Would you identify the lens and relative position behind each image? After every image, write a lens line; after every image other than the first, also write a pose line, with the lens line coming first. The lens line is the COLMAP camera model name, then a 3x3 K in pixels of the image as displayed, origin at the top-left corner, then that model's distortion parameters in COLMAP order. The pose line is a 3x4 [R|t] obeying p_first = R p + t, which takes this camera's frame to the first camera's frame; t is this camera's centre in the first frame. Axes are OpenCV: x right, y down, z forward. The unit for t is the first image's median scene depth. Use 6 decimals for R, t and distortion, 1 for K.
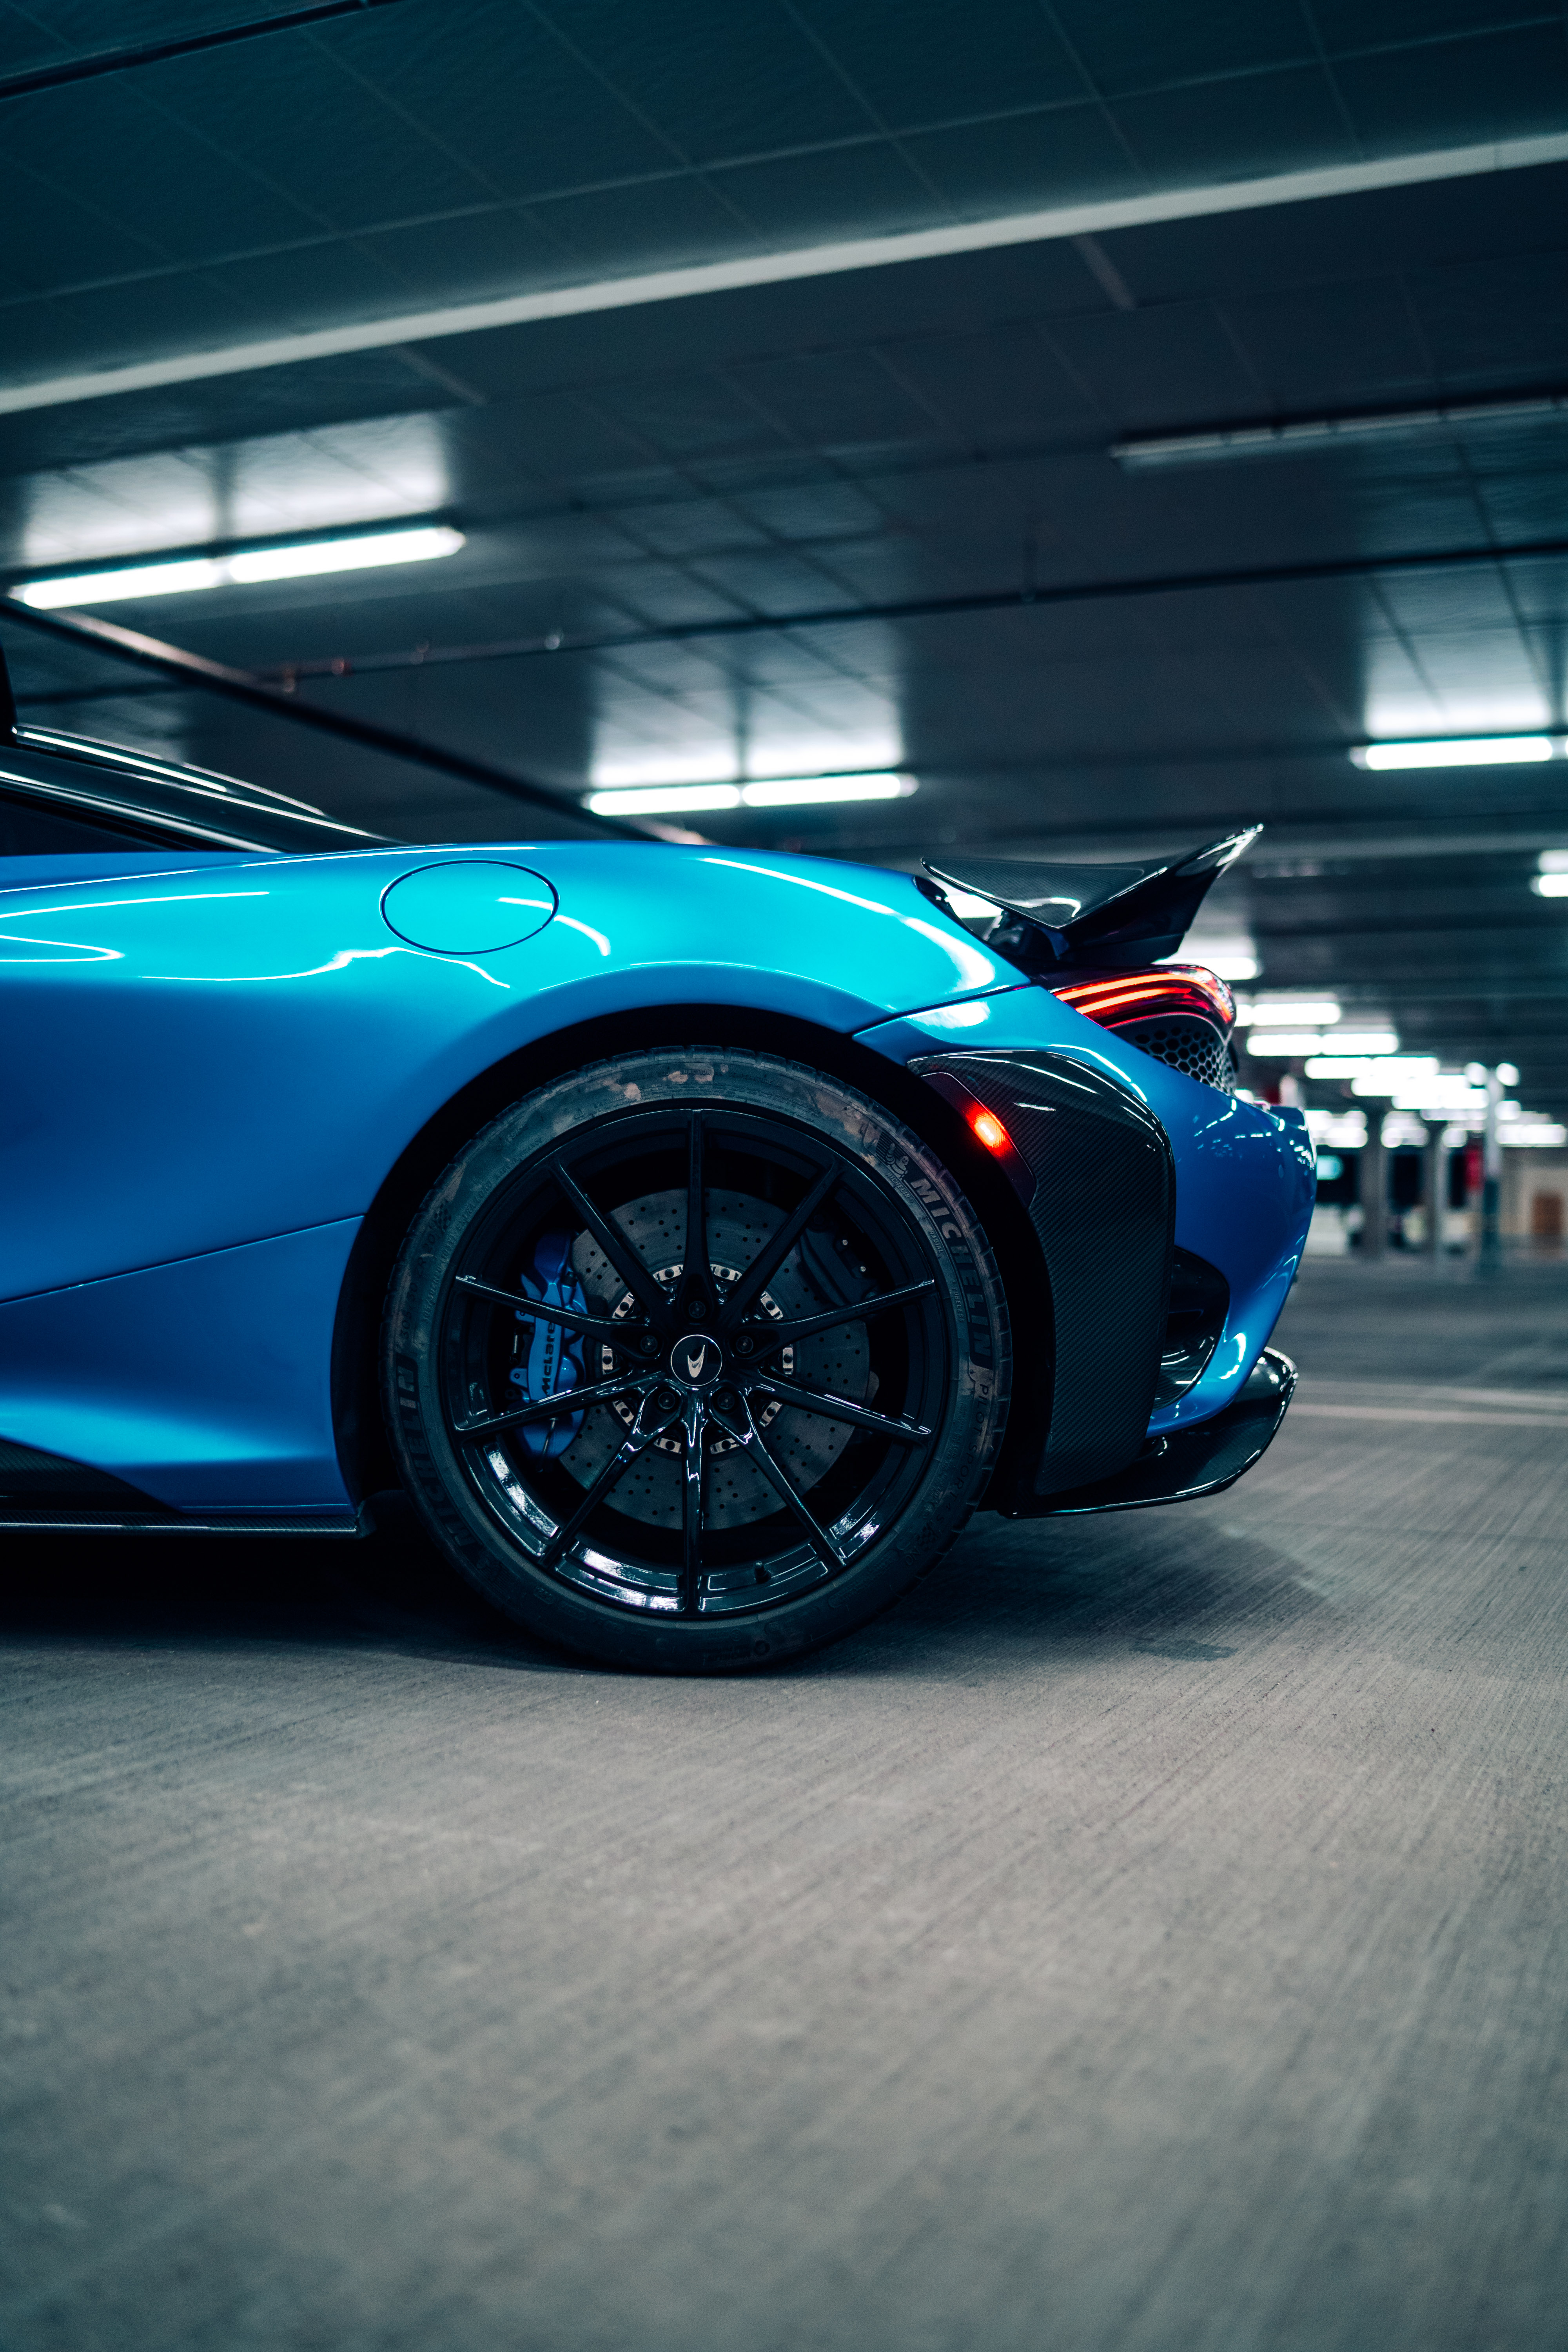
lens RADIAL K [[2306.1, 0, 783.6], [0, 2306.1, 1181.6], [0, 0, 1]] dist [-0.064968, 0.000000]
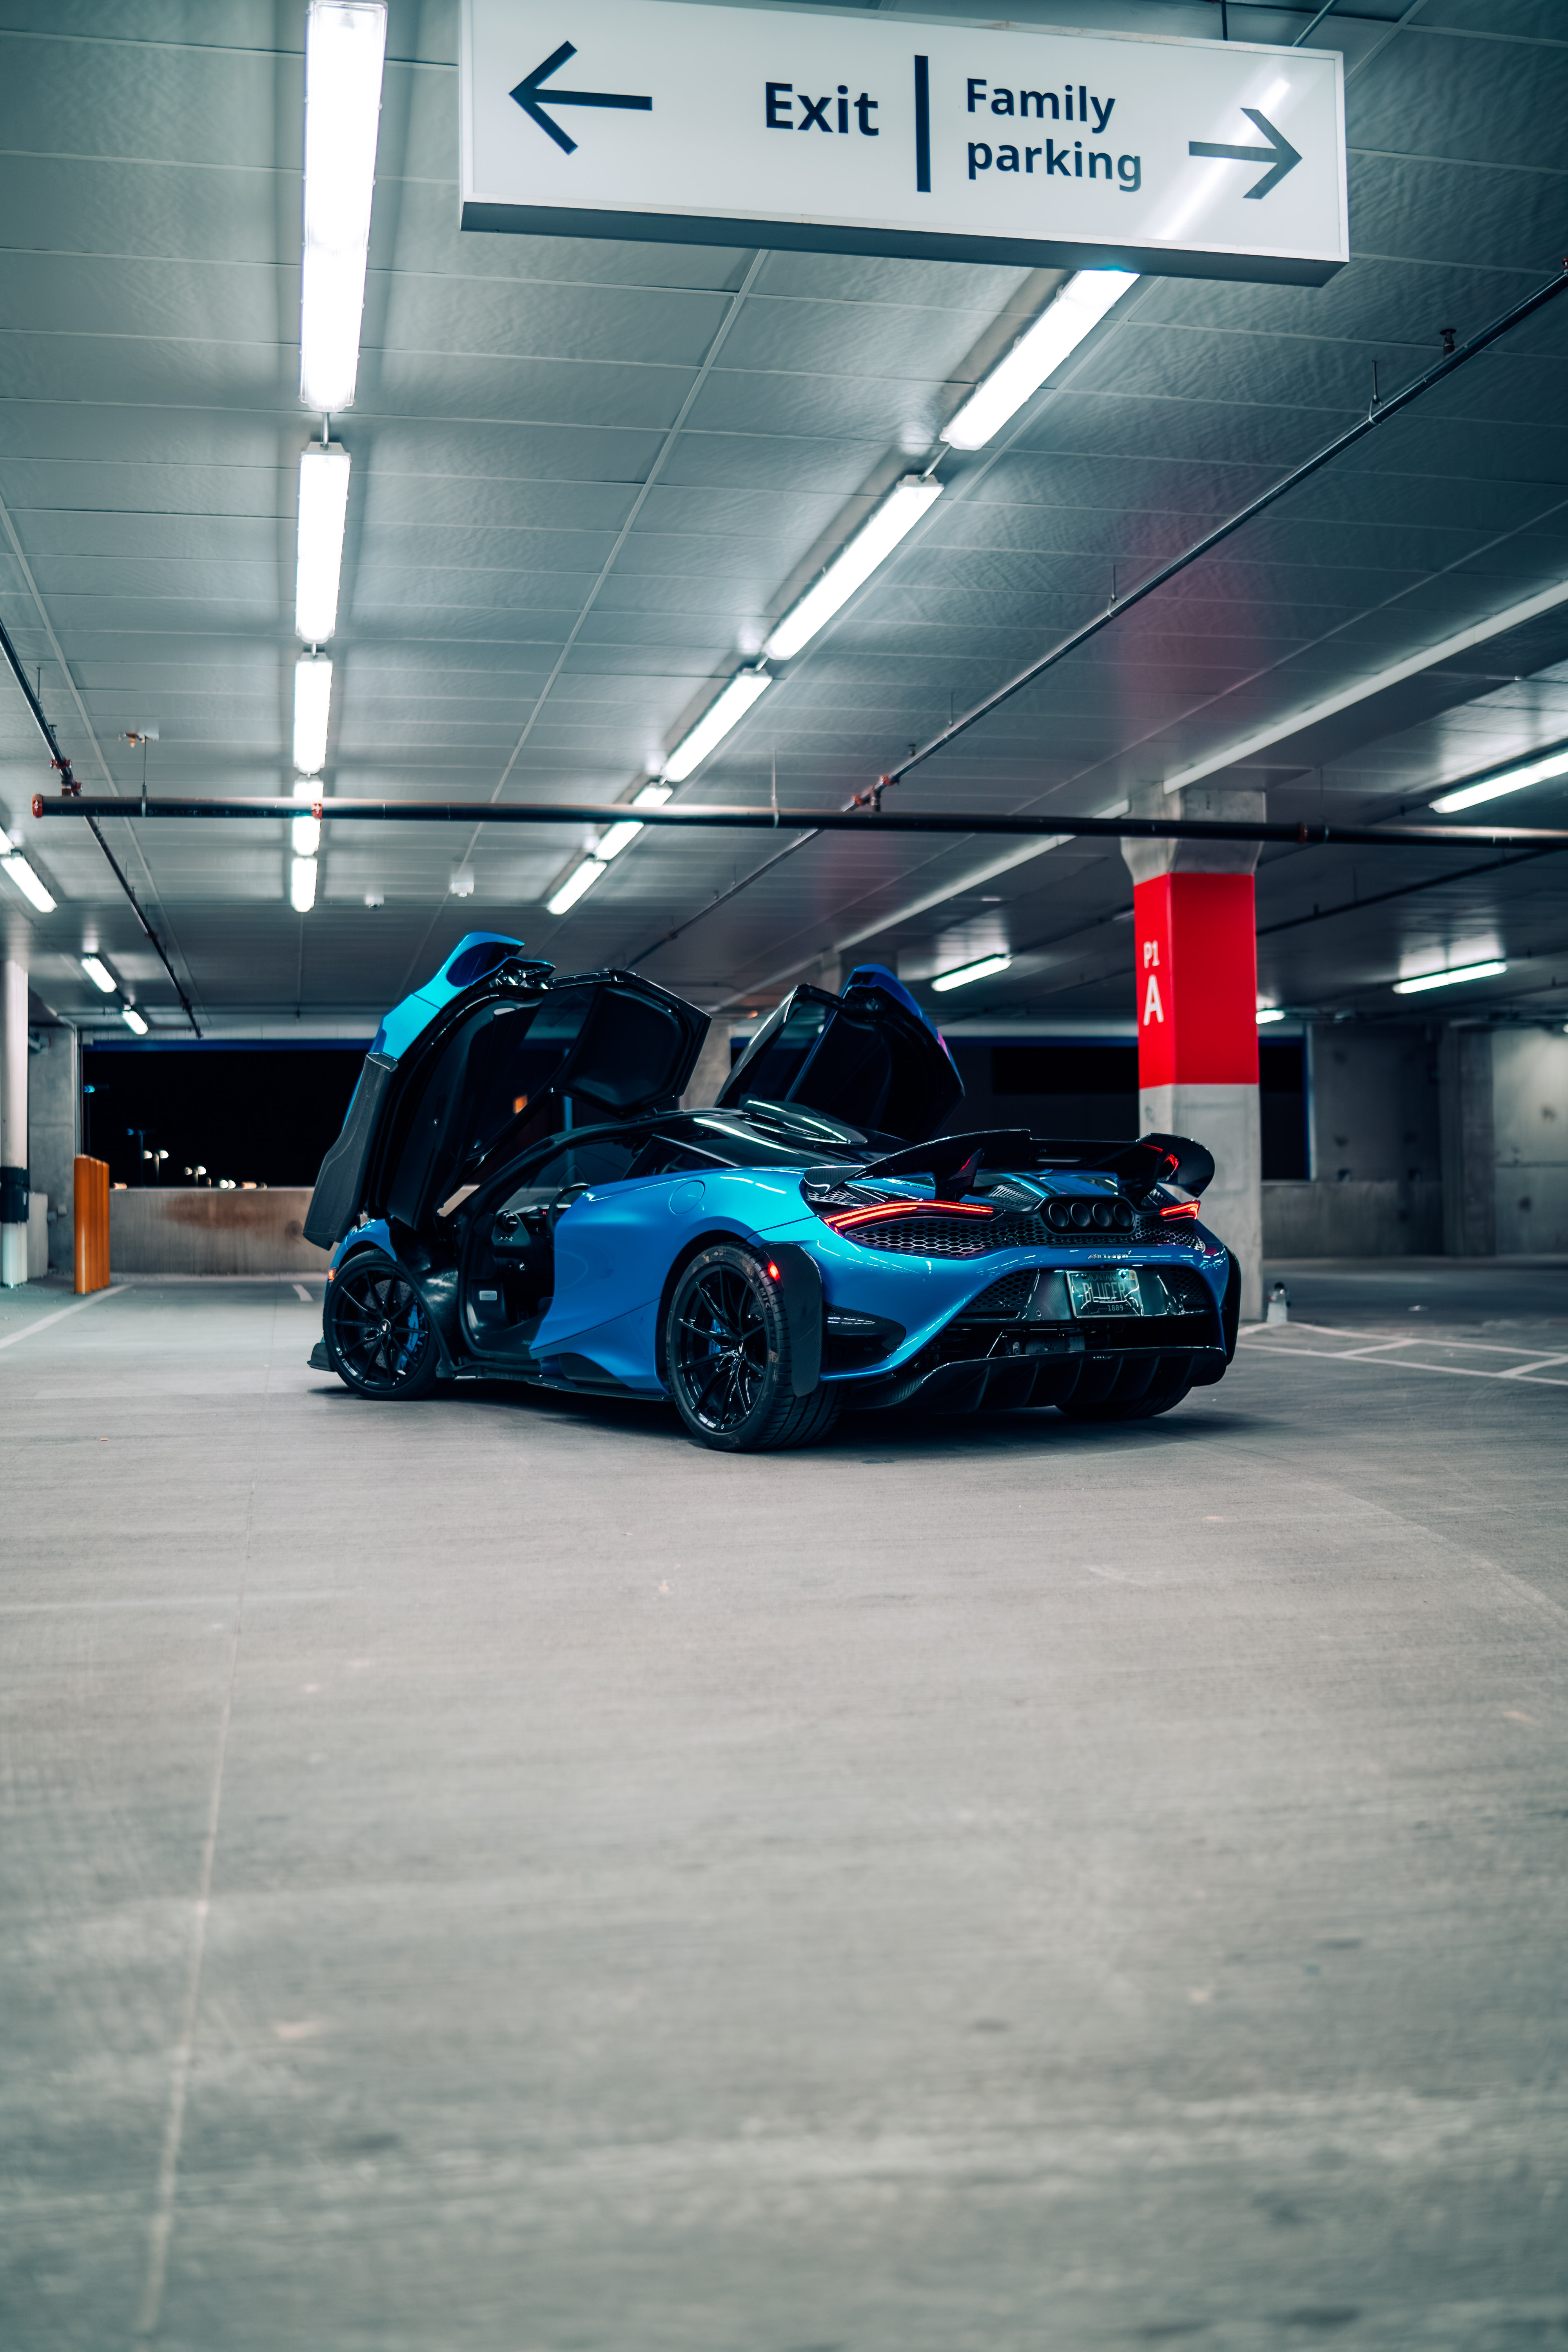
lens RADIAL K [[2306.1, 0, 782.7], [0, 2306.1, 1174.3], [0, 0, 1]] dist [-0.064968, 0.000000]
pose [[0.552771, -0.032801, -0.832687, 2.514130], [0.042882, 0.999021, -0.010886, -0.111650], [0.832229, -0.029690, 0.553637, -0.601229]]
